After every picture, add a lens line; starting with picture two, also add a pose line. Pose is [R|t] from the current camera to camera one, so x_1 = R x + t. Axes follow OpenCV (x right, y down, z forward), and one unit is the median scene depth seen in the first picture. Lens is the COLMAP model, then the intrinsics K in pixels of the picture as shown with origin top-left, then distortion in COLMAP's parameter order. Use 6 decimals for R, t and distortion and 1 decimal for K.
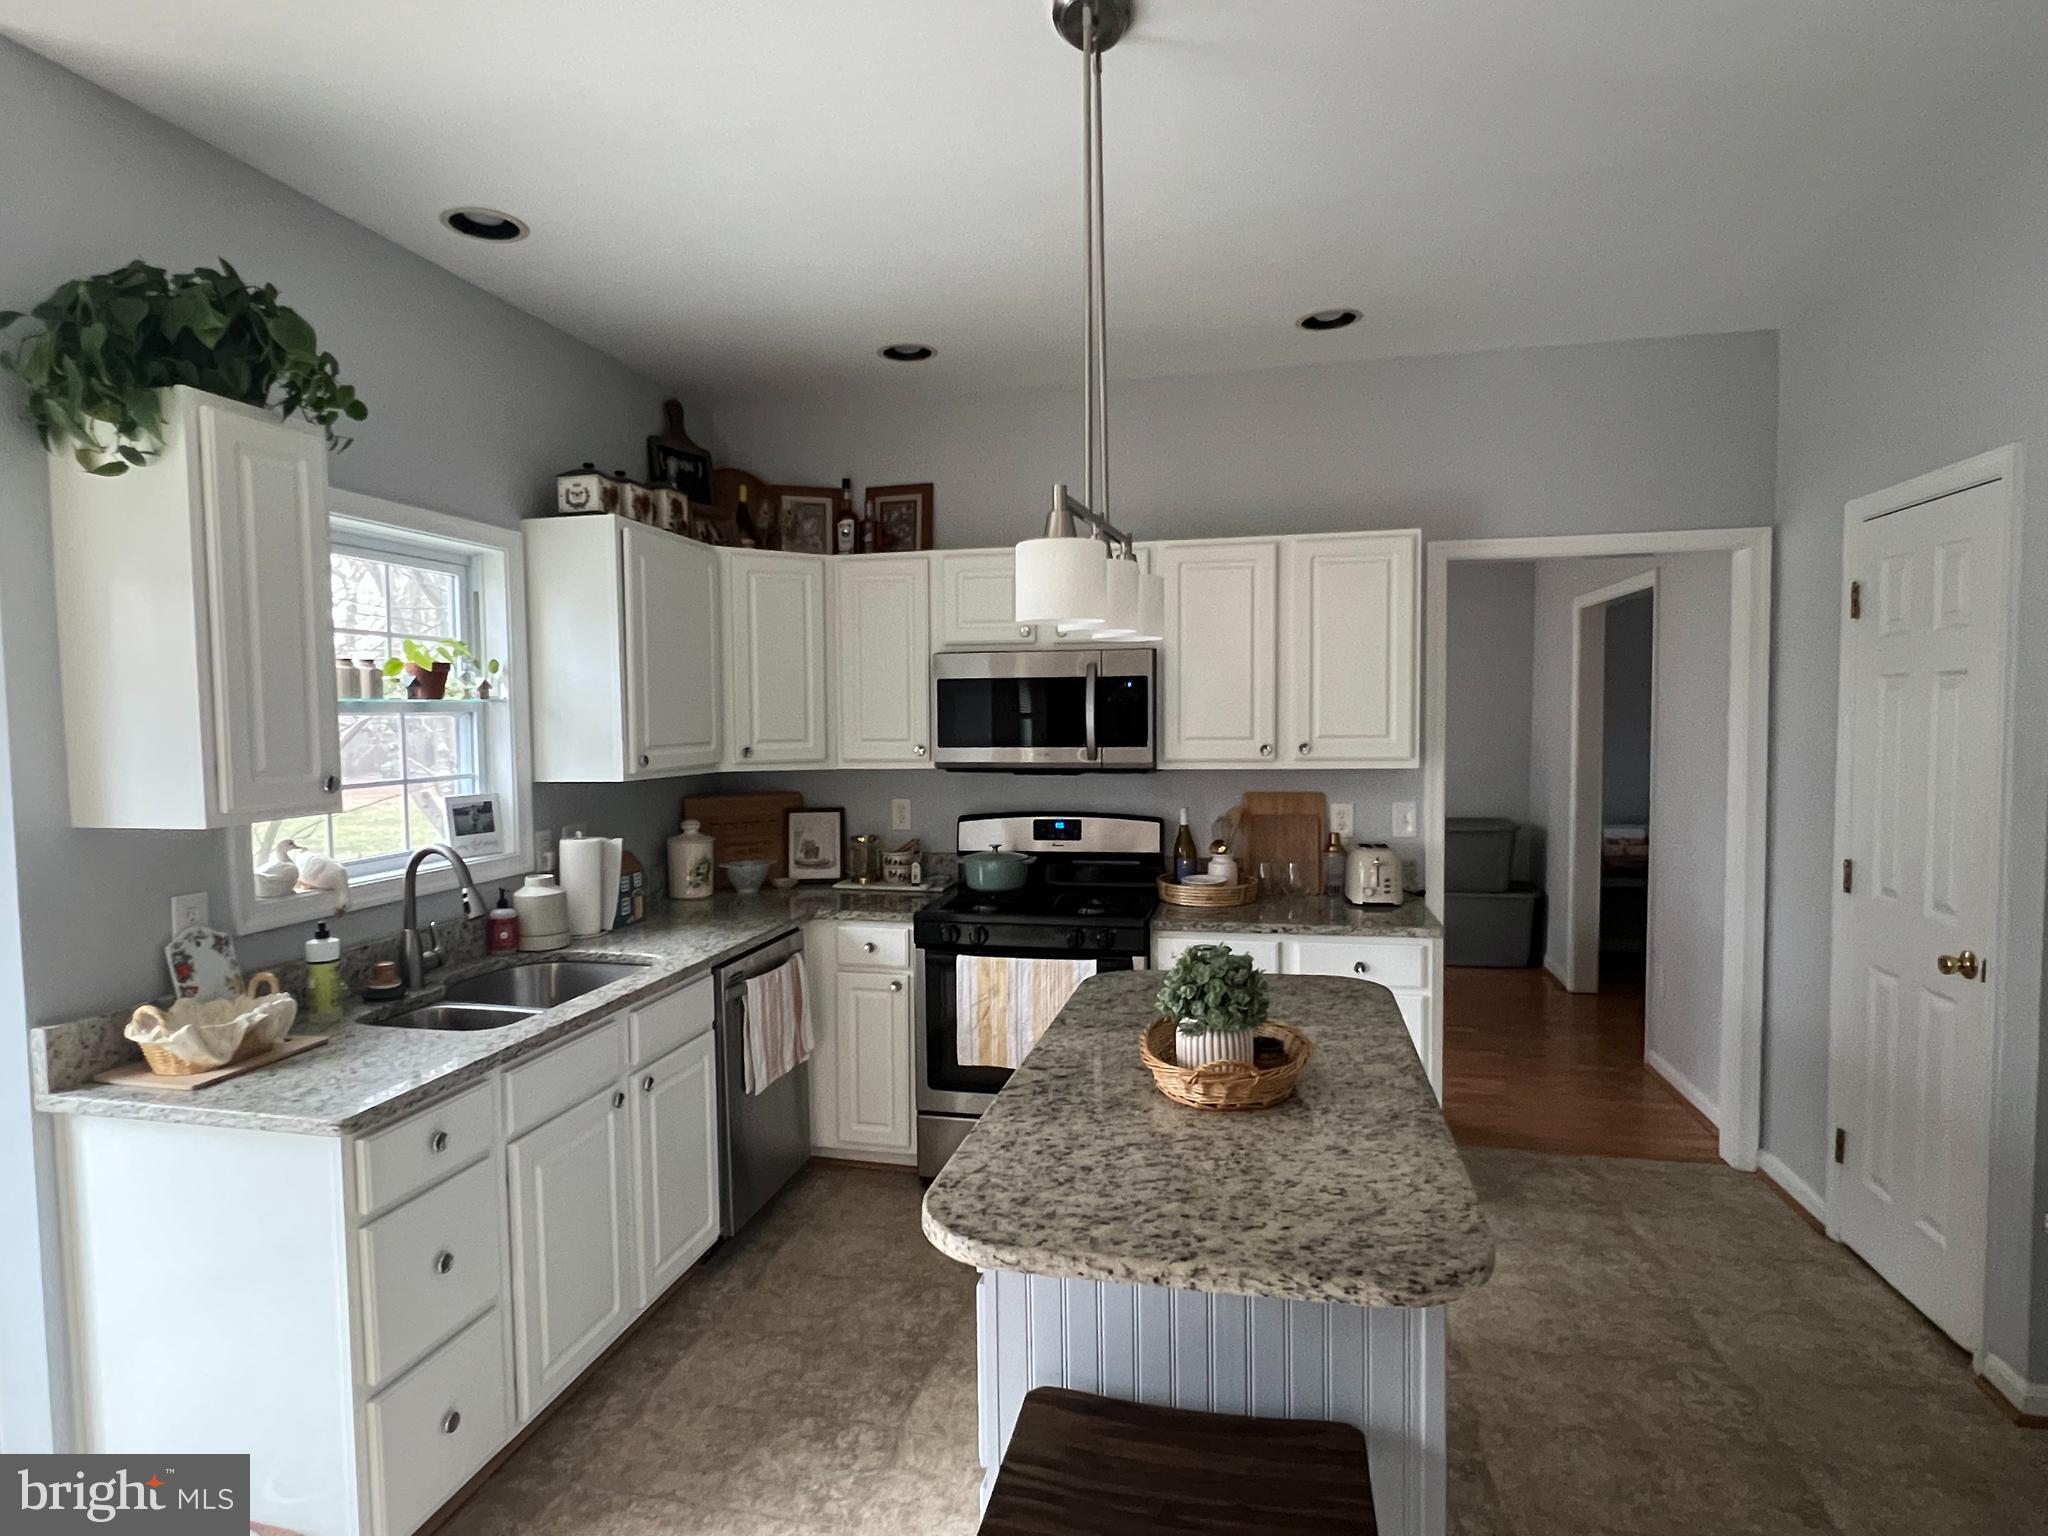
lens RADIAL K [[1137.3, 0, 1009.9], [0, 1137.3, 770.7], [0, 0, 1]] dist [-0.001195, -0.000249]
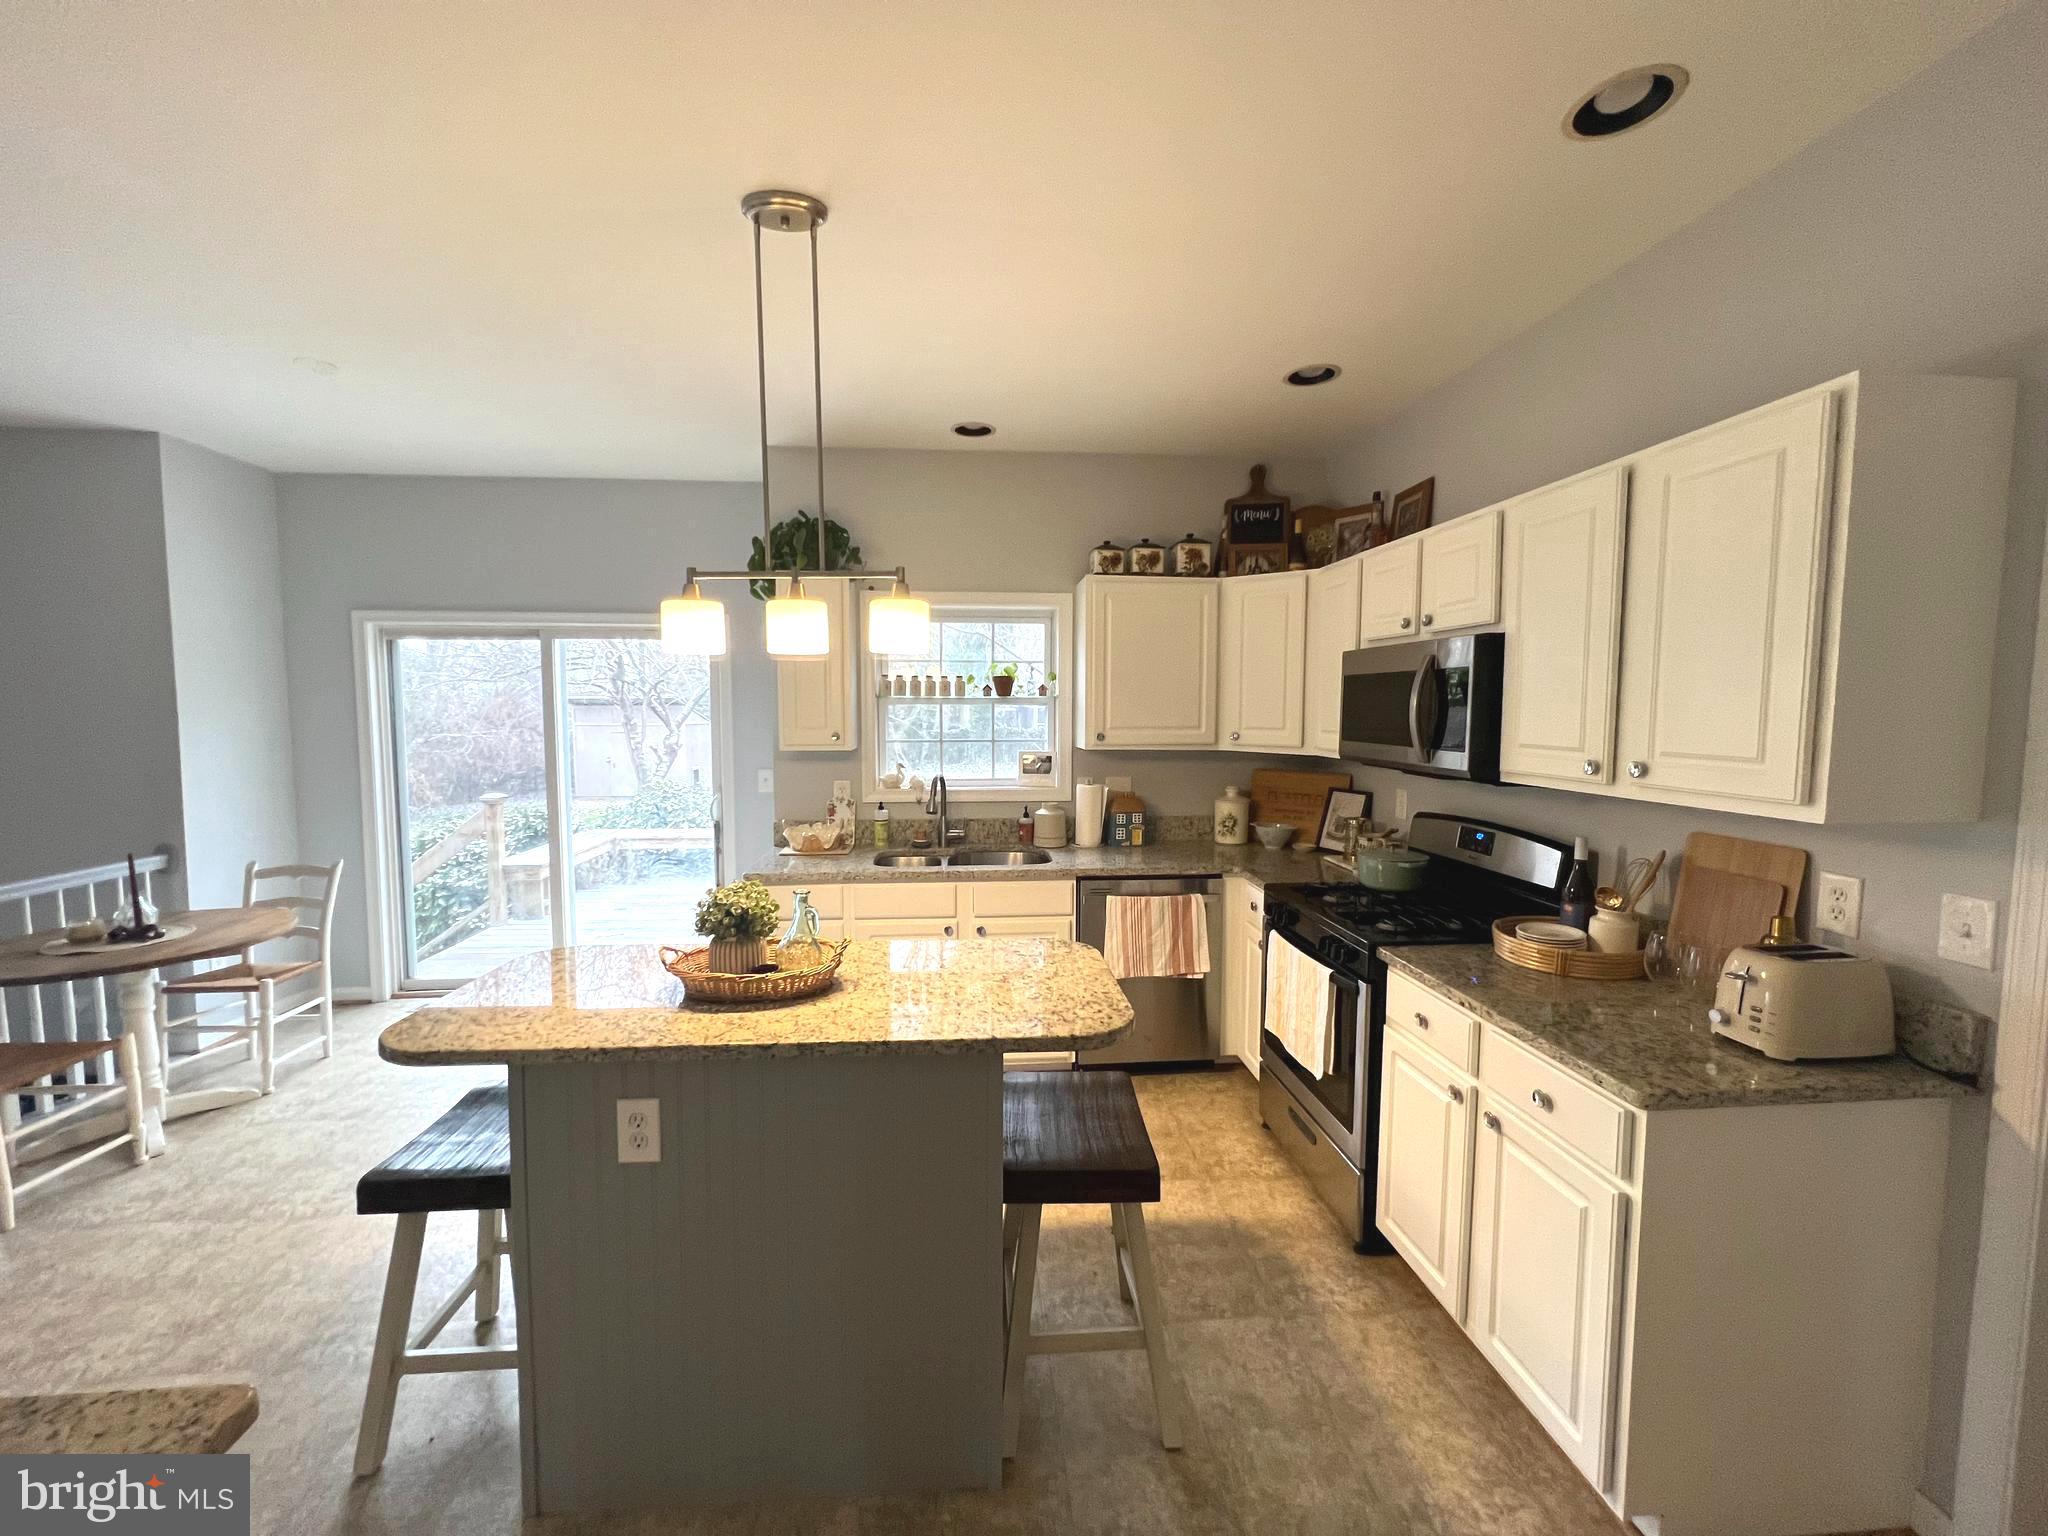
lens RADIAL K [[815.5, 0, 1011.1], [0, 815.5, 769.0], [0, 0, 1]] dist [-0.000379, 0.000622]
pose [[0.297027, 0.085672, -0.951018, 0.612355], [-0.054536, 0.995863, 0.072678, -0.035259], [0.953310, 0.030277, 0.300471, 0.518431]]
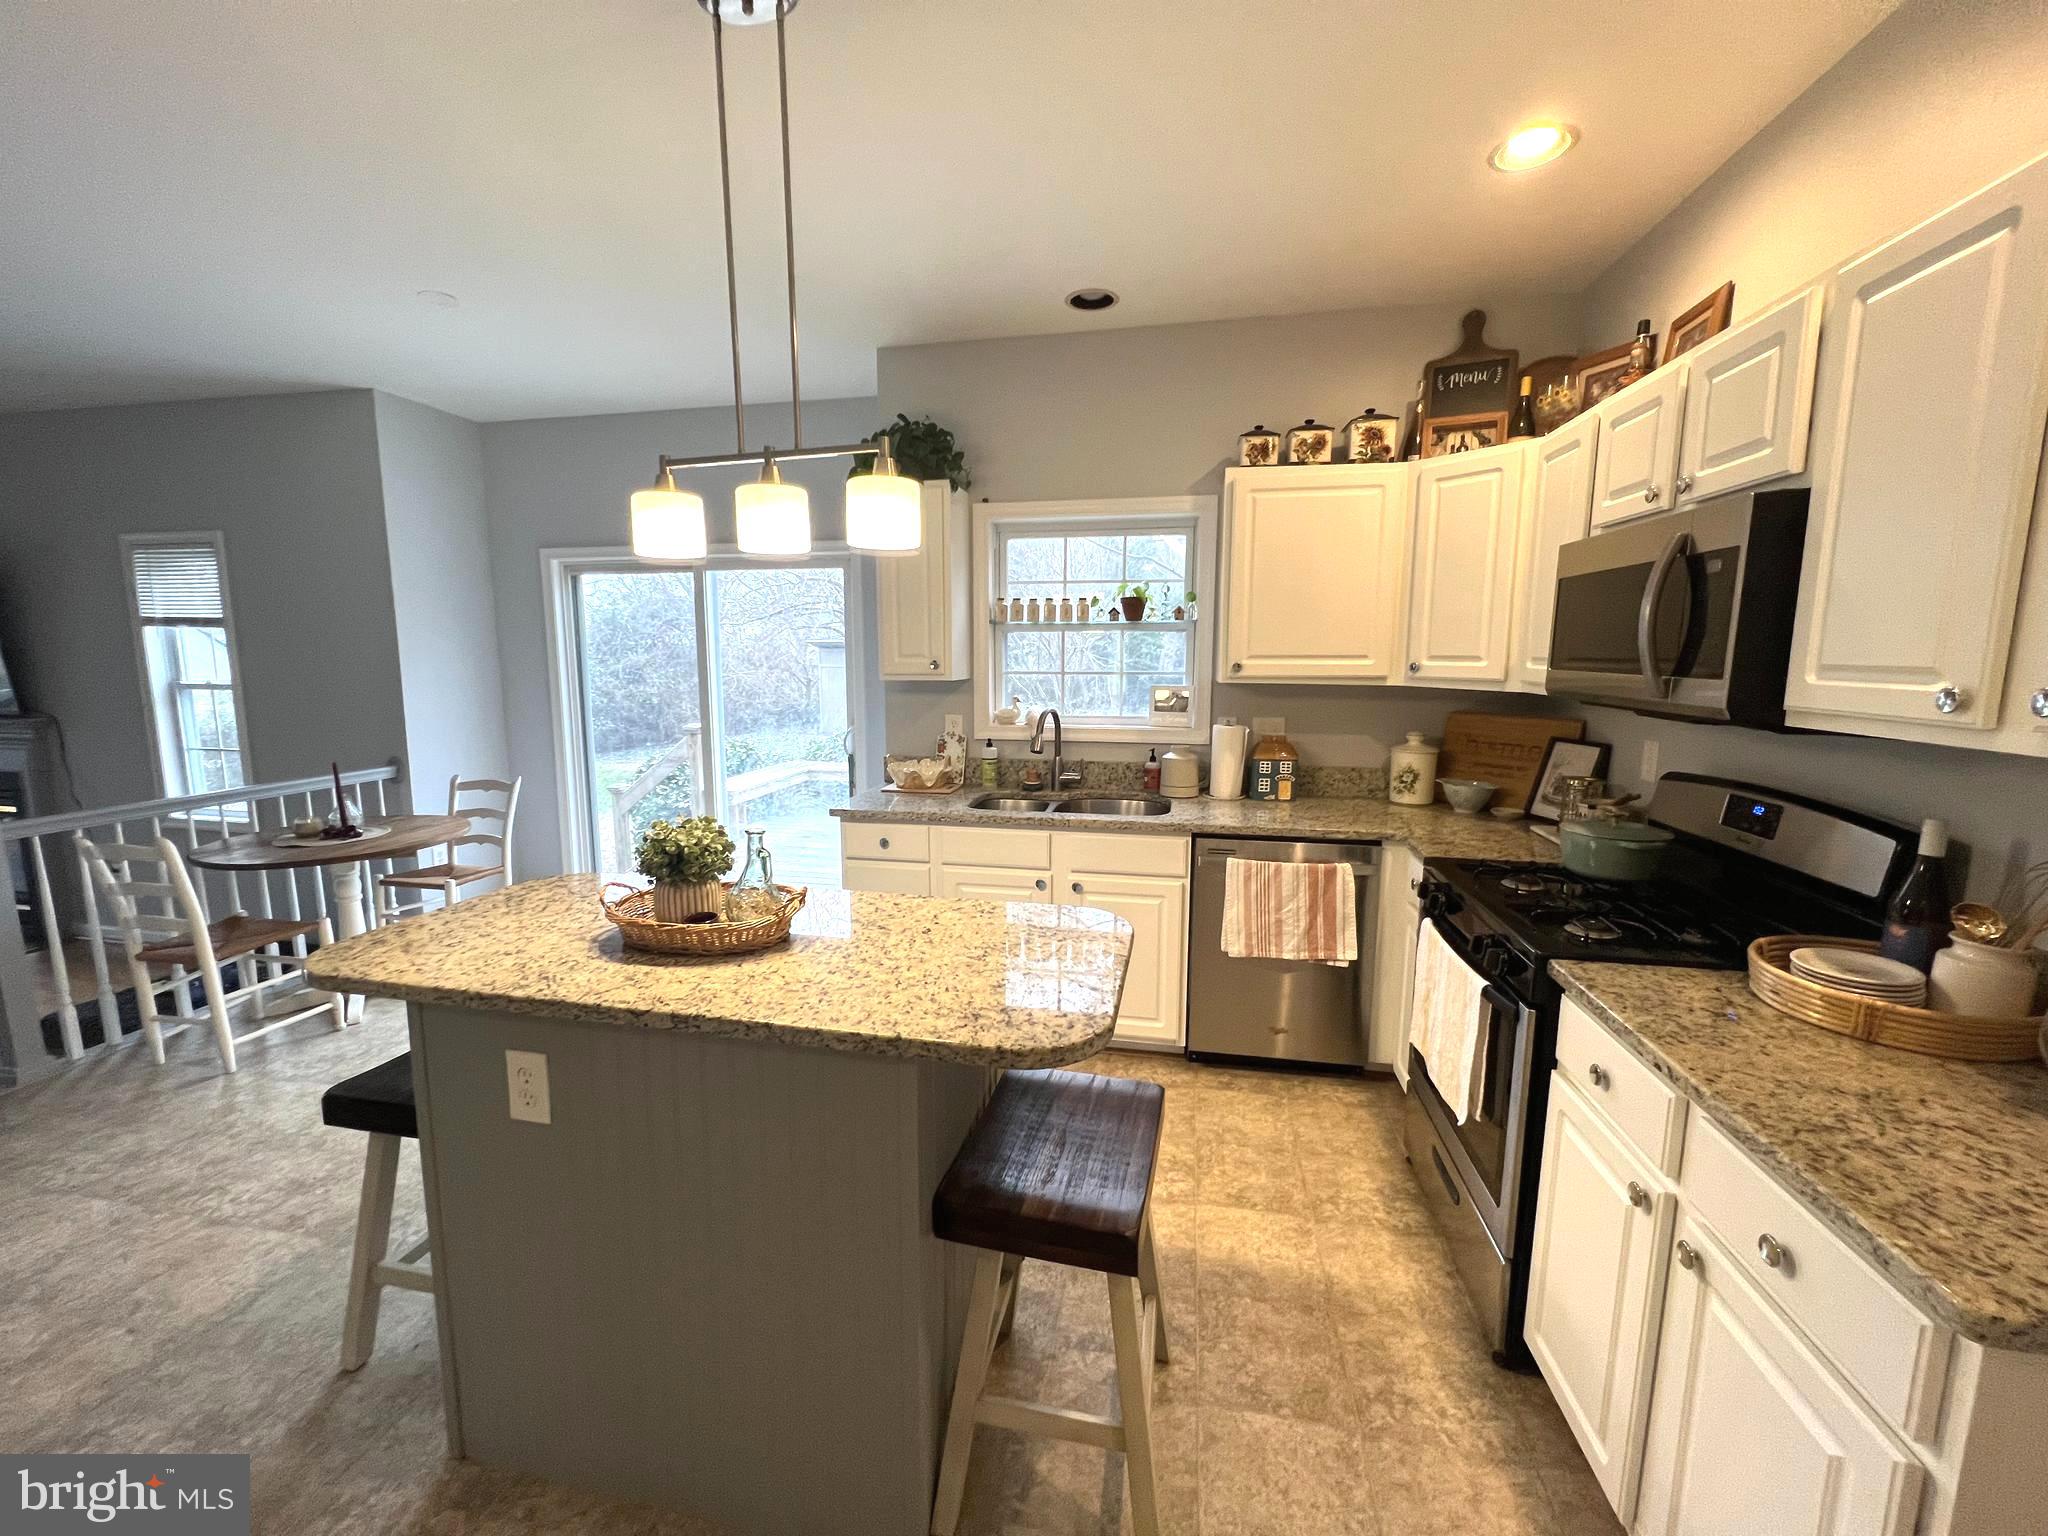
lens RADIAL K [[815.5, 0, 1011.1], [0, 815.5, 769.0], [0, 0, 1]] dist [-0.000379, 0.000622]
pose [[0.022204, 0.155474, -0.987590, 0.522382], [-0.053526, 0.986602, 0.154115, -0.021563], [0.998320, 0.049439, 0.030229, 0.670007]]
